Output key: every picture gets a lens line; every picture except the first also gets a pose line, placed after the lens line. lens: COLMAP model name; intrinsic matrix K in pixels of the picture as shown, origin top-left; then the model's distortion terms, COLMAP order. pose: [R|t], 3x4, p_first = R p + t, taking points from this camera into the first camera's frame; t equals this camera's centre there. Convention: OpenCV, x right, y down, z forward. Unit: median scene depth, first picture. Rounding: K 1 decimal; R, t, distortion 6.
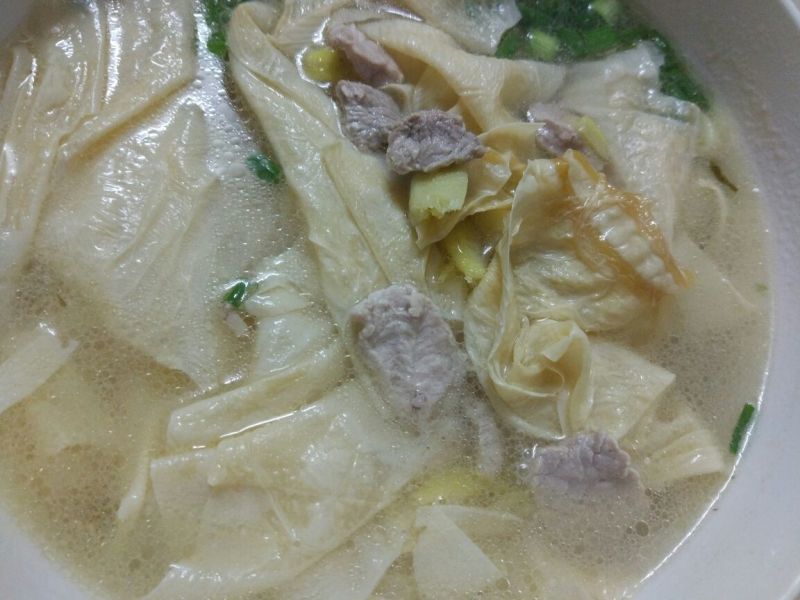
lens RADIAL K [[793.7, 0, 408.0], [0, 793.7, 330.8], [0, 0, 1]] dist [0.080859, -0.298995]
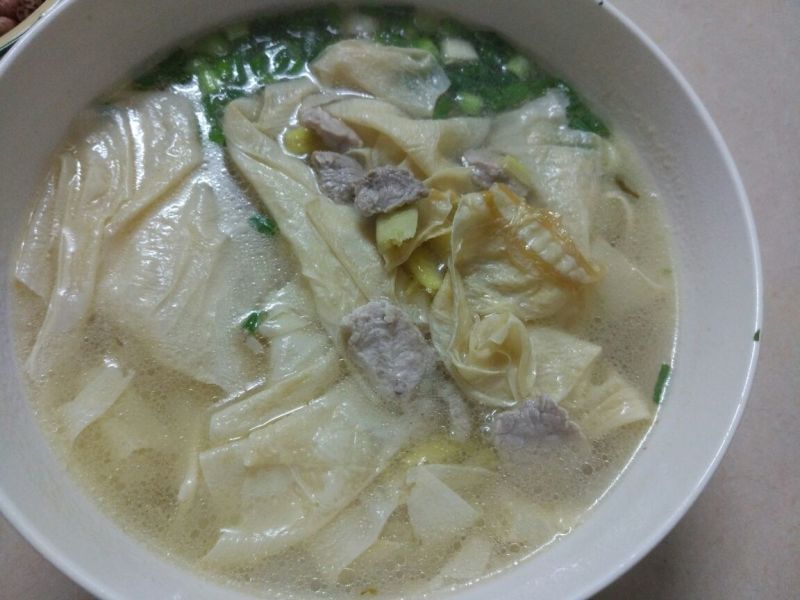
lens RADIAL K [[793.7, 0, 408.3], [0, 793.7, 305.3], [0, 0, 1]] dist [0.080859, -0.298995]
pose [[0.993101, -0.117059, -0.006920, 0.050740], [0.116151, 0.990076, -0.079109, 0.058028], [0.016112, 0.077760, 0.996842, -0.287607]]
